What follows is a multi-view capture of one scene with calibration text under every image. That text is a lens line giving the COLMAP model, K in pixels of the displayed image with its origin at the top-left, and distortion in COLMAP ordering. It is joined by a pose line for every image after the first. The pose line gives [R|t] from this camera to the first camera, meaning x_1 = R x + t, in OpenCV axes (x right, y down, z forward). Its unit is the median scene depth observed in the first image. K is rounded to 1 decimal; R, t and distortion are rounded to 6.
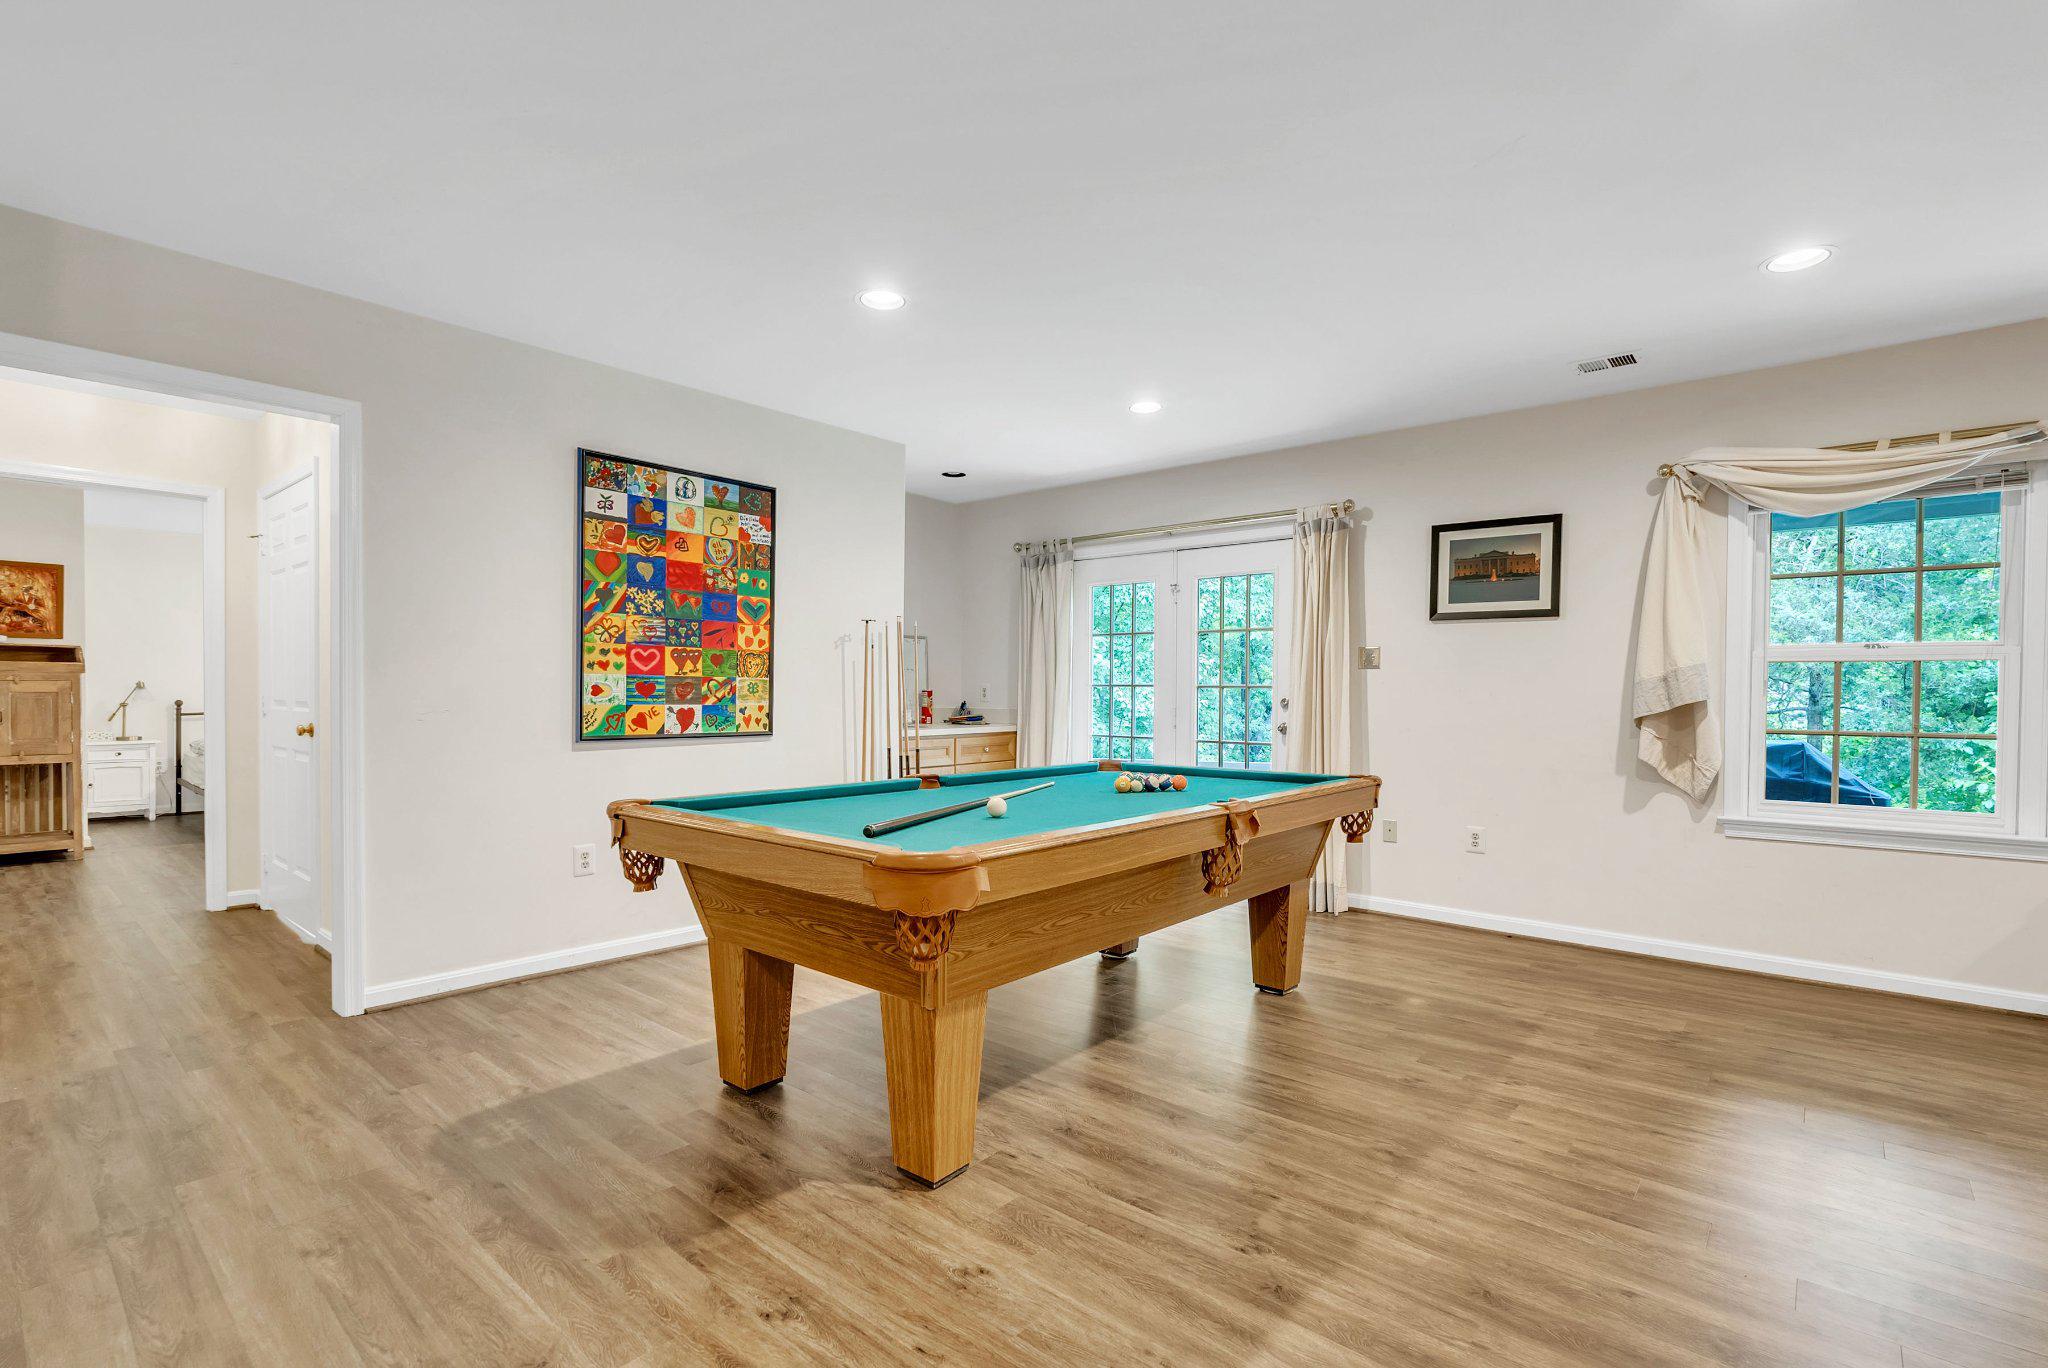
lens RADIAL K [[941.1, 0, 1021.0], [0, 941.1, 701.5], [0, 0, 1]] dist [-0.004044, 0.000380]
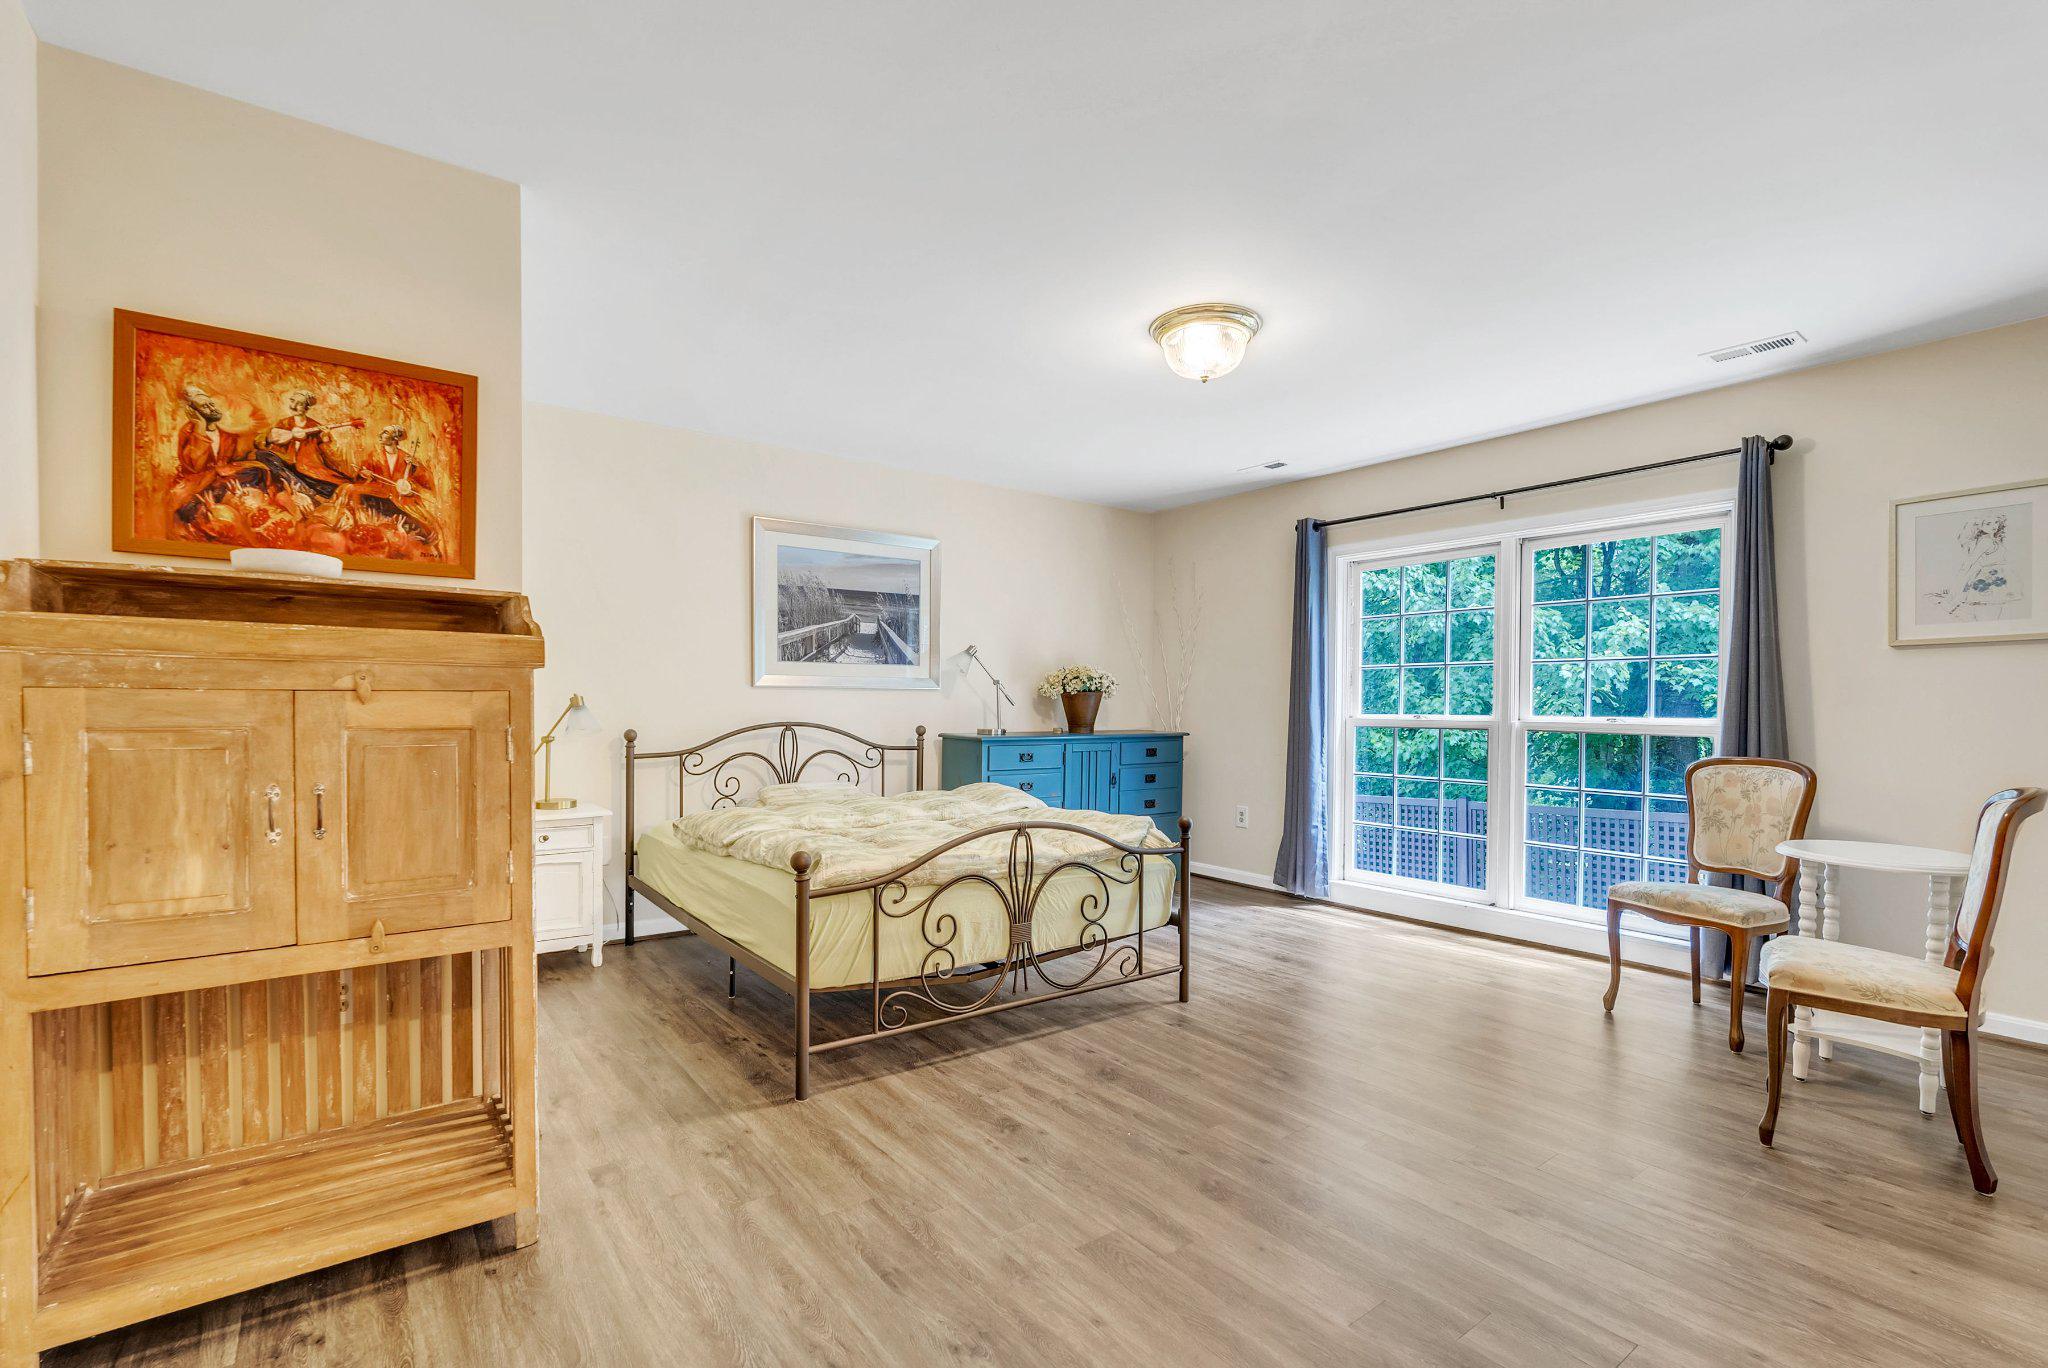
lens RADIAL K [[905.1, 0, 1027.6], [0, 905.1, 703.4], [0, 0, 1]] dist [-0.004444, -0.000212]
pose [[0.979514, -0.008202, -0.201208, -1.116062], [0.006093, 0.999920, -0.011098, -0.018708], [0.201282, 0.009645, 0.979486, 1.053283]]
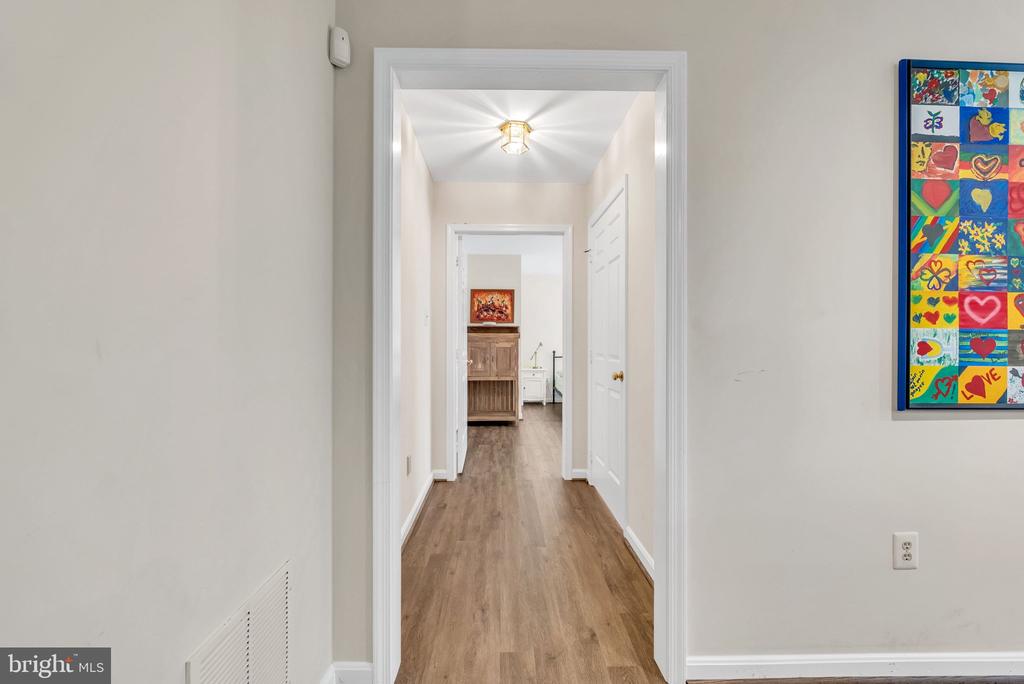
lens RADIAL K [[445.8, 0, 512.0], [0, 445.8, 342.0], [0, 0, 1]] dist [0.000142, 0.000160]
pose [[0.674141, -0.006817, -0.738571, -0.385725], [-0.008489, 0.999820, -0.016976, -0.007158], [0.738554, 0.017714, 0.673962, 0.445894]]
